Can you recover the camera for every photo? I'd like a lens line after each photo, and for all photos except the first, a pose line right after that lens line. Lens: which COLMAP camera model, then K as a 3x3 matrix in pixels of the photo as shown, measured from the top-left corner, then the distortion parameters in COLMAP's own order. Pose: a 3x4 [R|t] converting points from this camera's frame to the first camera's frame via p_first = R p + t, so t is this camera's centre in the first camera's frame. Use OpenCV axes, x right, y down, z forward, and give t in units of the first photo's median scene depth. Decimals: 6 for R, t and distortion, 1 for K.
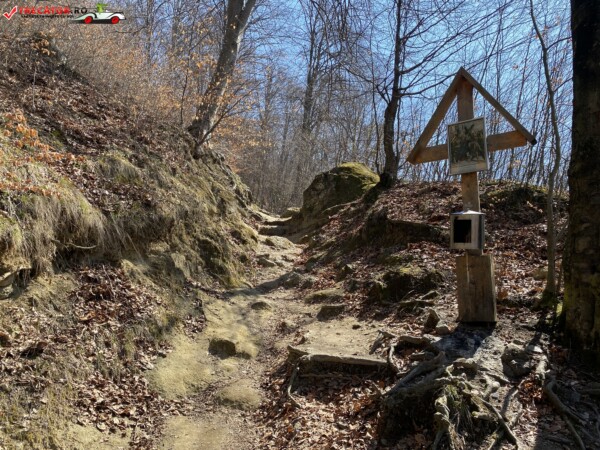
lens RADIAL K [[454.6, 0, 300.4], [0, 454.6, 223.9], [0, 0, 1]] dist [-0.012315, 0.065903]
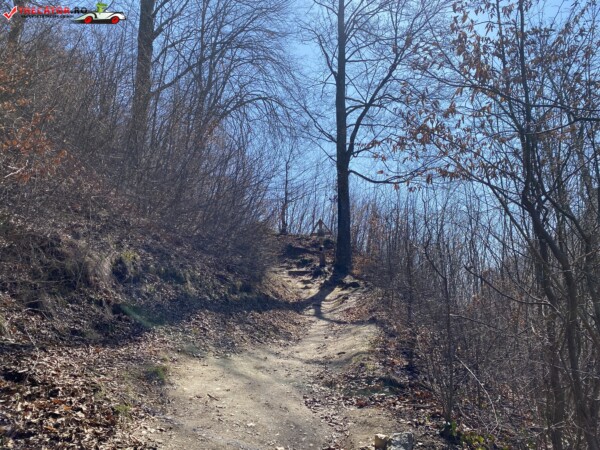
lens RADIAL K [[454.6, 0, 300.0], [0, 454.6, 225.2], [0, 0, 1]] dist [-0.012315, 0.065903]
pose [[0.912022, 0.025826, 0.409327, -2.032540], [-0.002205, 0.998310, -0.058075, 0.045302], [-0.410135, 0.052063, 0.910538, -3.752289]]
